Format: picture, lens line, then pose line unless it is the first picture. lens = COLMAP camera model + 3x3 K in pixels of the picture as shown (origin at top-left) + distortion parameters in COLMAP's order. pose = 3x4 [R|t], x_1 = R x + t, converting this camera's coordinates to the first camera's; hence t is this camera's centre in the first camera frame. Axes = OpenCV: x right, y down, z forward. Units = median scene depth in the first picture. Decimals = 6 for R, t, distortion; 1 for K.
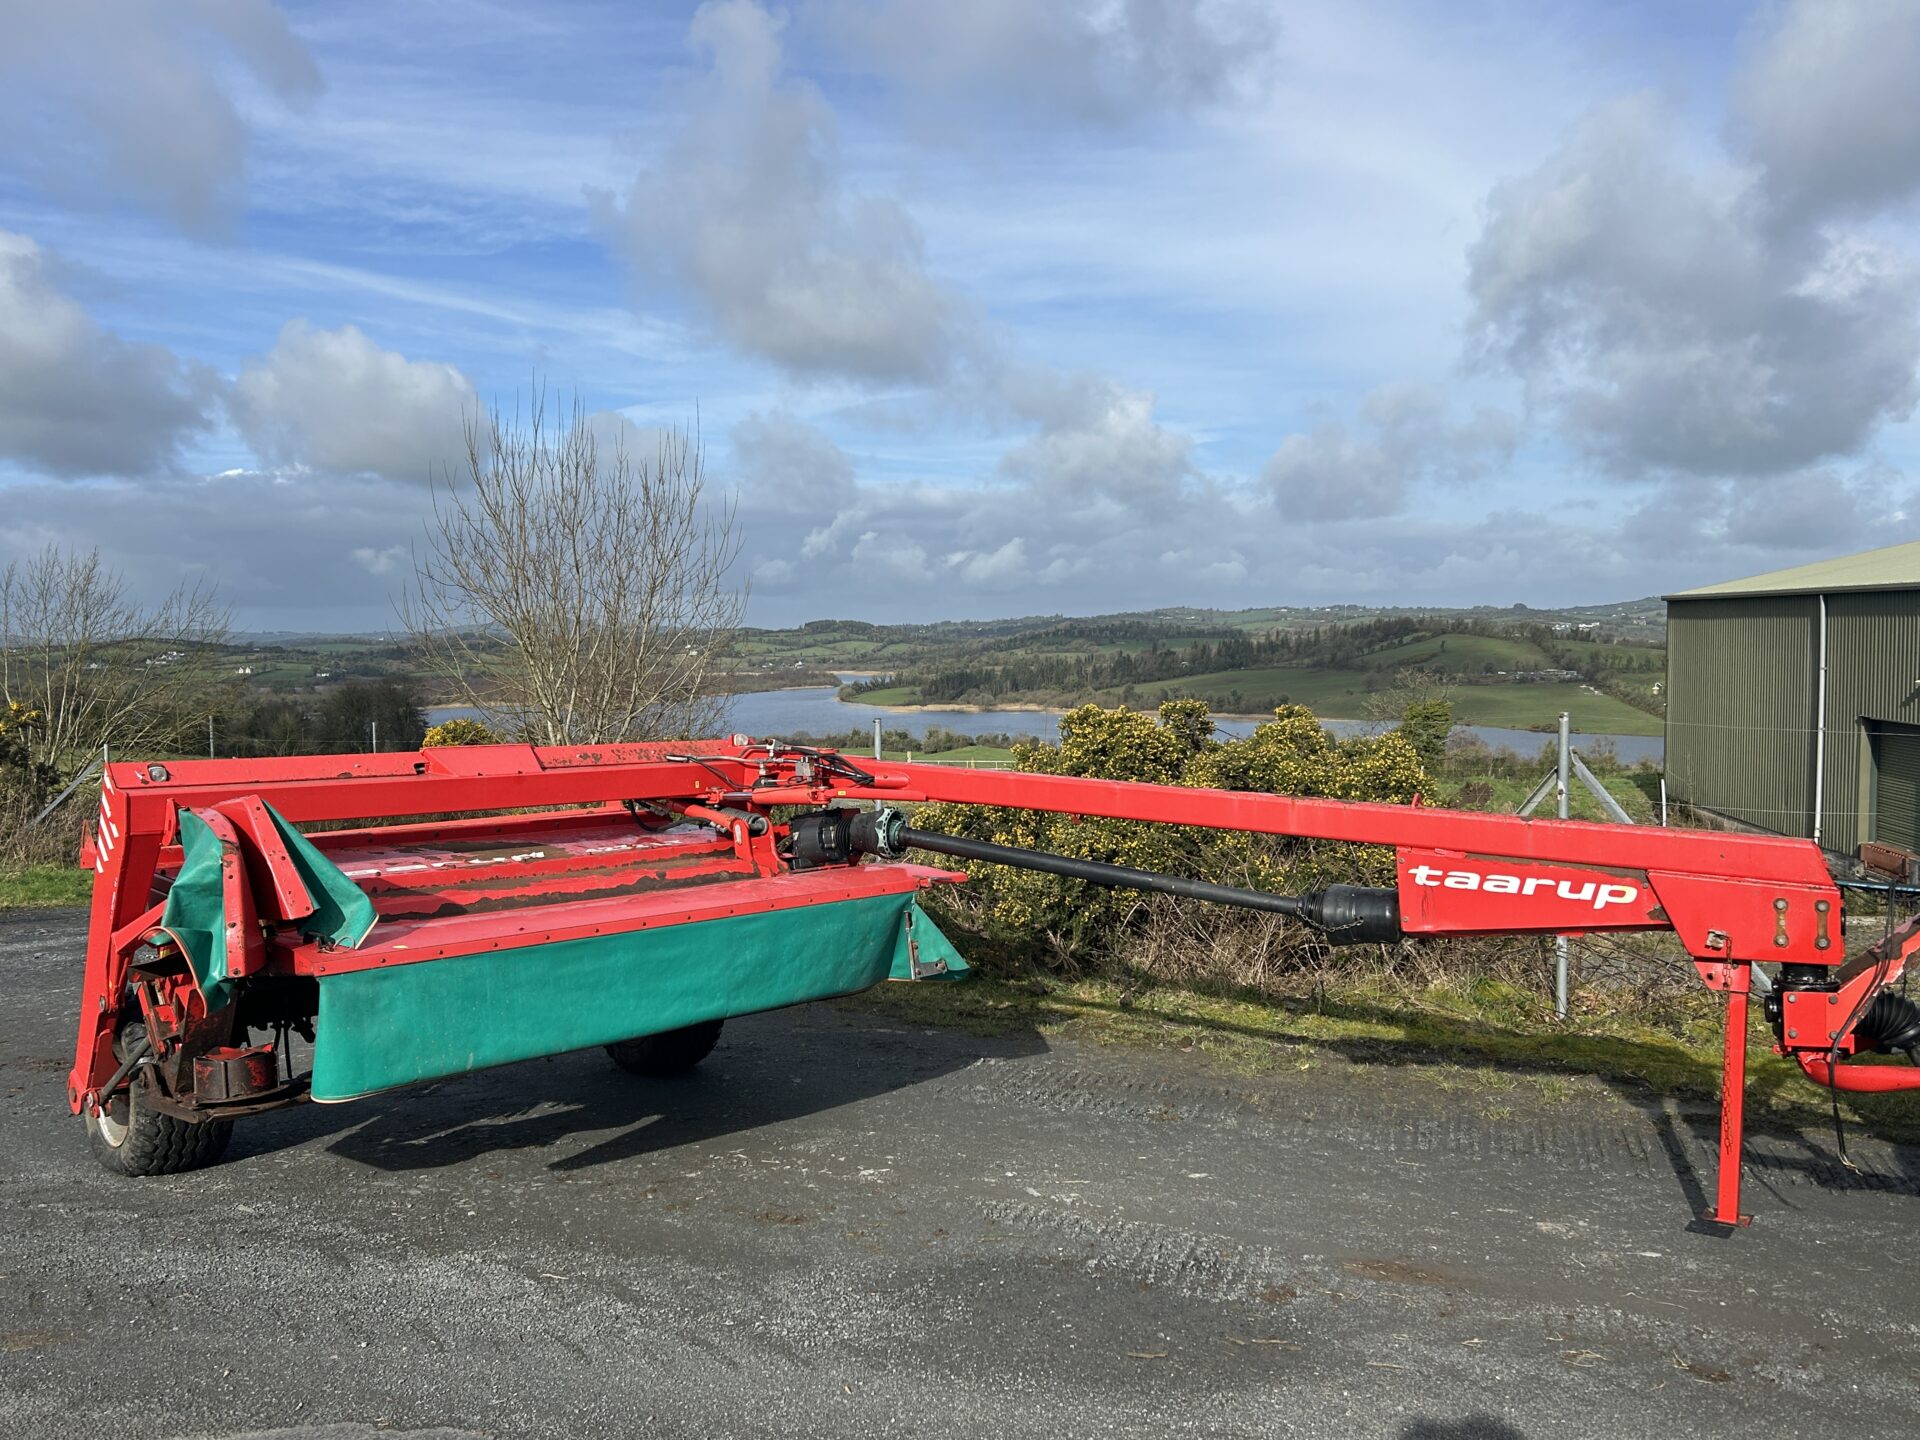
lens RADIAL K [[1543.6, 0, 960.0], [0, 1543.6, 720.0], [0, 0, 1]] dist [0.047070, -0.000867]
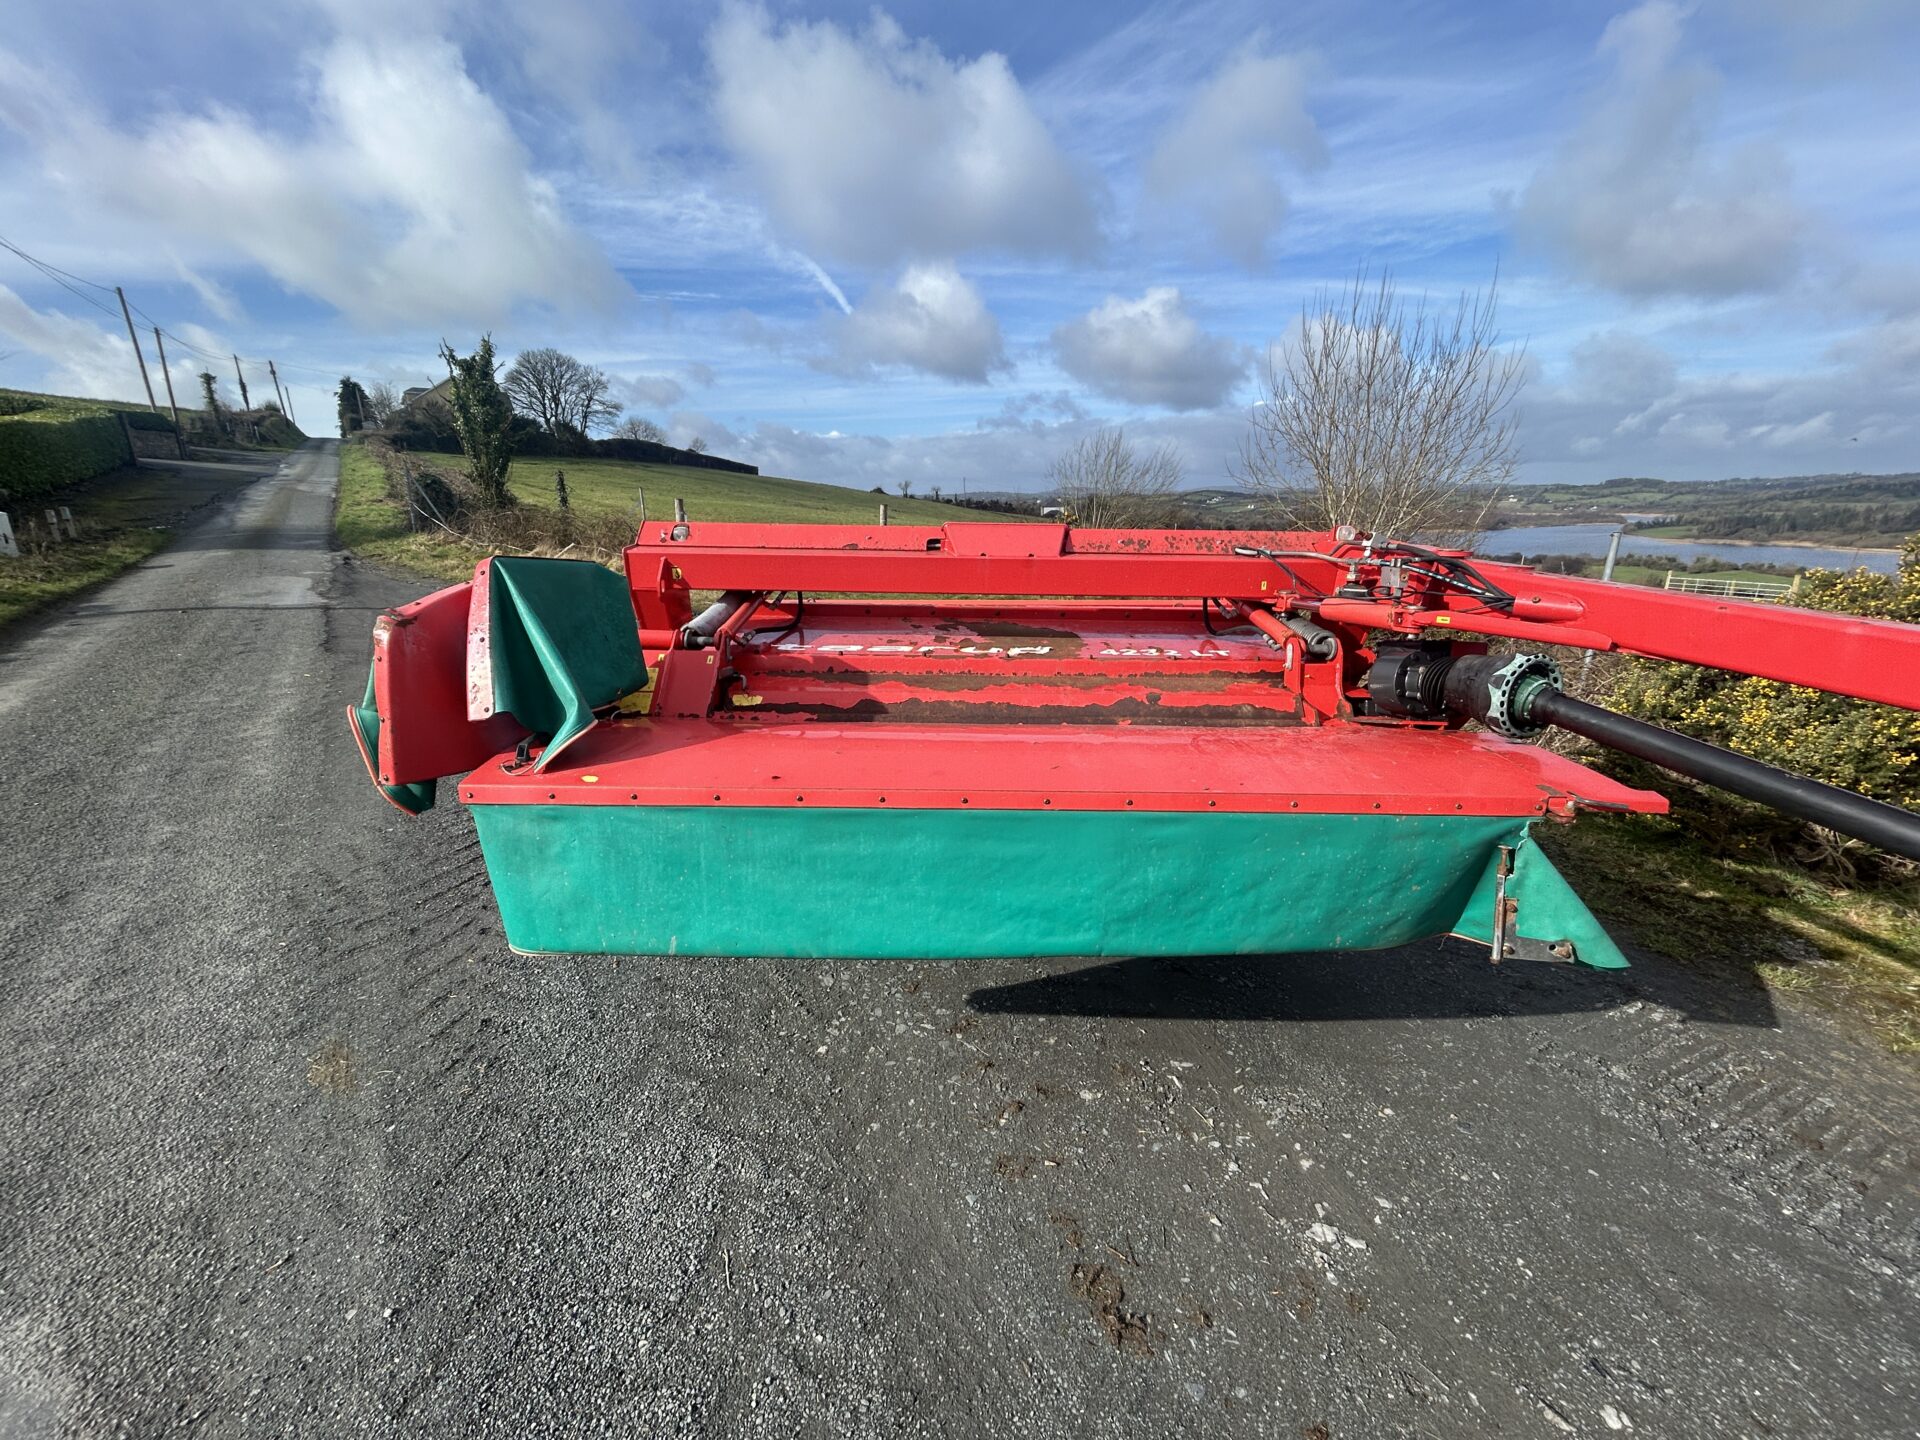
lens RADIAL K [[768.0, 0, 960.0], [0, 768.0, 720.0], [0, 0, 1]] dist [-0.002813, 0.000239]
pose [[0.712910, 0.201140, -0.671790, 0.001987], [-0.037018, 0.967440, 0.250377, 0.017442], [0.700278, -0.153628, 0.697144, 0.700296]]
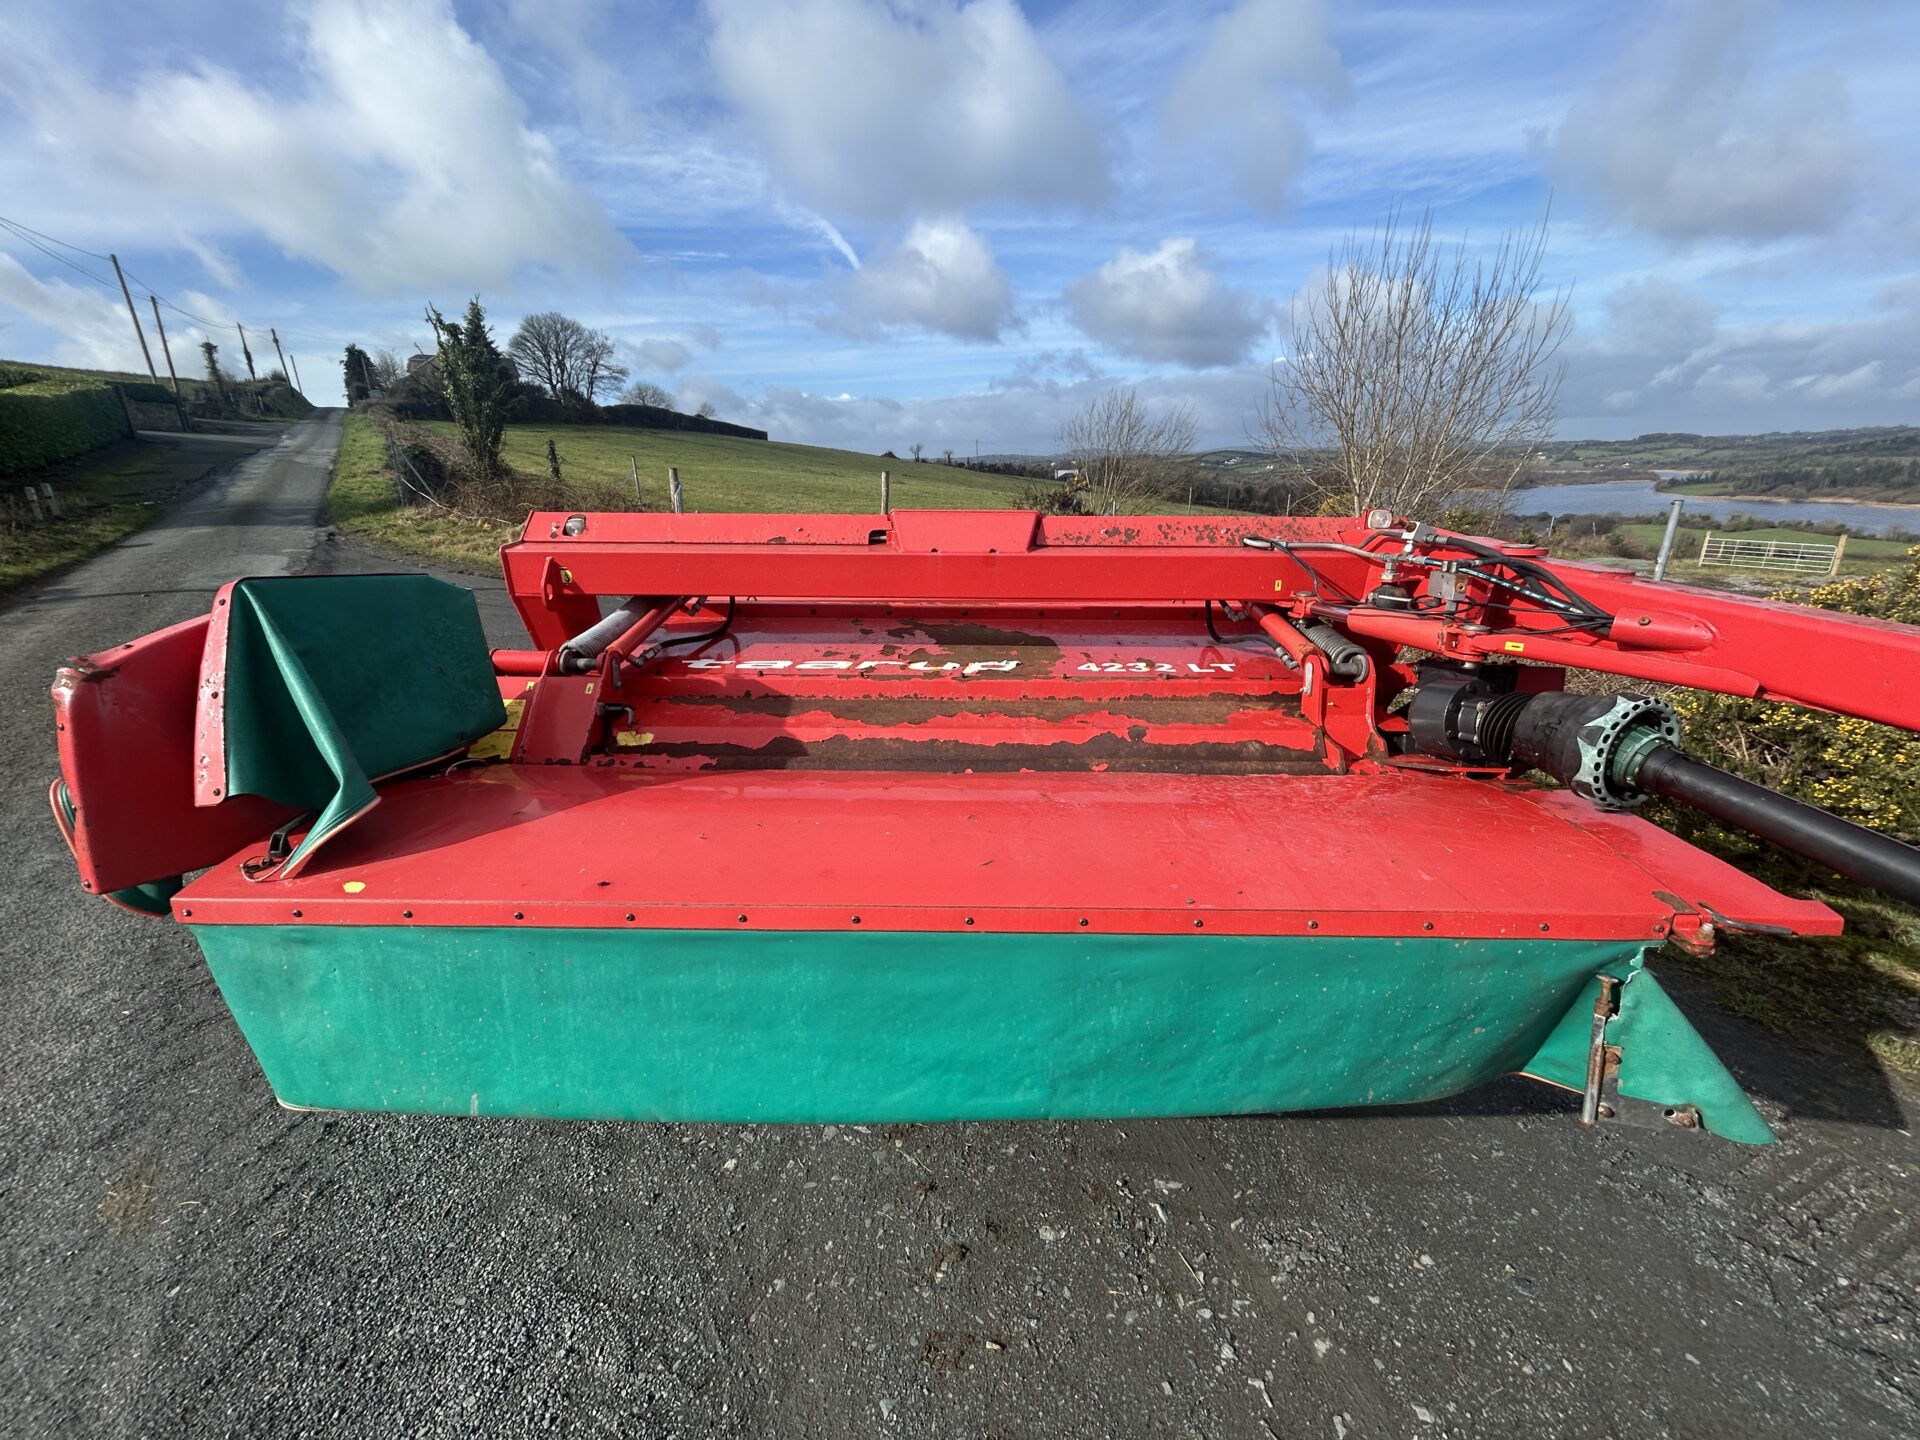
lens RADIAL K [[770.4, 0, 960.0], [0, 770.4, 720.0], [0, 0, 1]] dist [-0.001639, -0.000264]
pose [[0.702650, 0.225560, -0.674838, -0.034599], [-0.027084, 0.956215, 0.291408, 0.004876], [0.711020, -0.186481, 0.677994, 0.785052]]
